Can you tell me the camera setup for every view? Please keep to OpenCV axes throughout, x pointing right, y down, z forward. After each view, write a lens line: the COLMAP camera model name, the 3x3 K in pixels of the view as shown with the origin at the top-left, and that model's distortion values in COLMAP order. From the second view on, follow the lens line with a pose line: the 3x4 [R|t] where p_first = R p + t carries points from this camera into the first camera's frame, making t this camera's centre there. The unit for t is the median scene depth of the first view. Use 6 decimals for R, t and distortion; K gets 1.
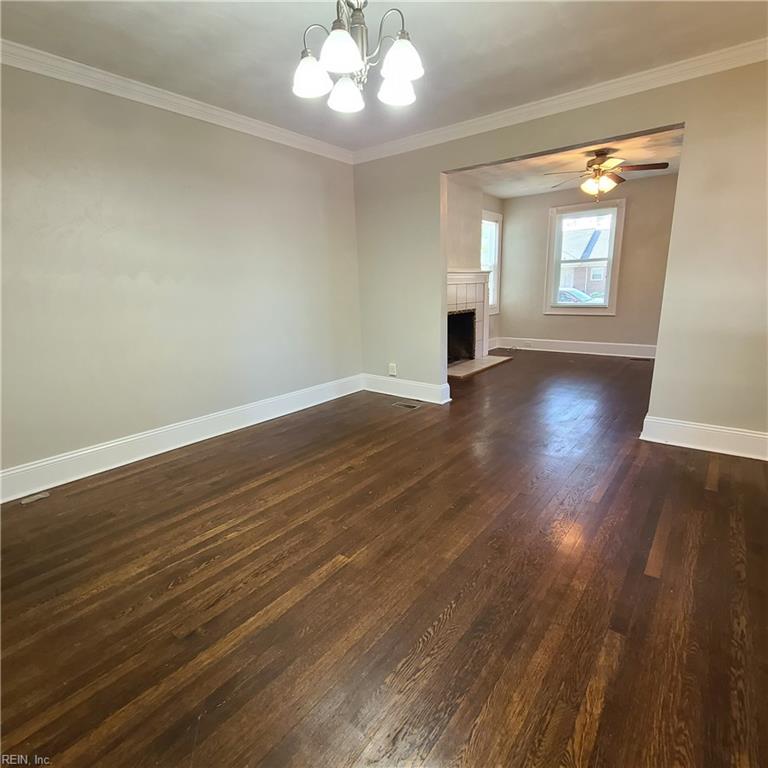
lens RADIAL K [[421.9, 0, 394.8], [0, 421.9, 390.2], [0, 0, 1]] dist [-0.003801, -0.000635]
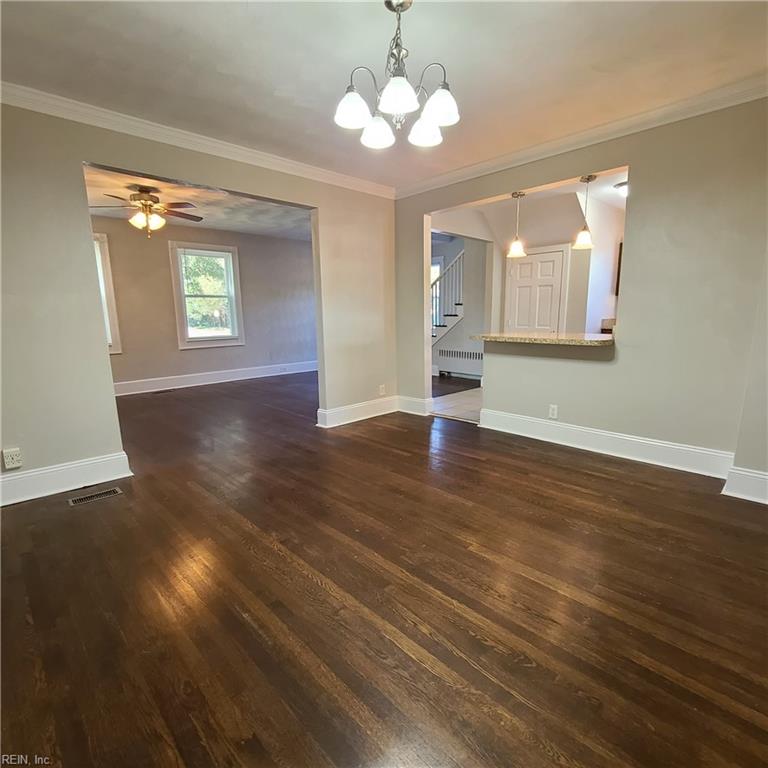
lens RADIAL K [[413.3, 0, 382.3], [0, 413.3, 401.4], [0, 0, 1]] dist [0.005790, 0.000951]
pose [[0.151608, -0.184213, 0.971123, -1.079471], [0.251416, 0.957354, 0.142351, -0.180361], [-0.955931, 0.222575, 0.191457, 0.862703]]
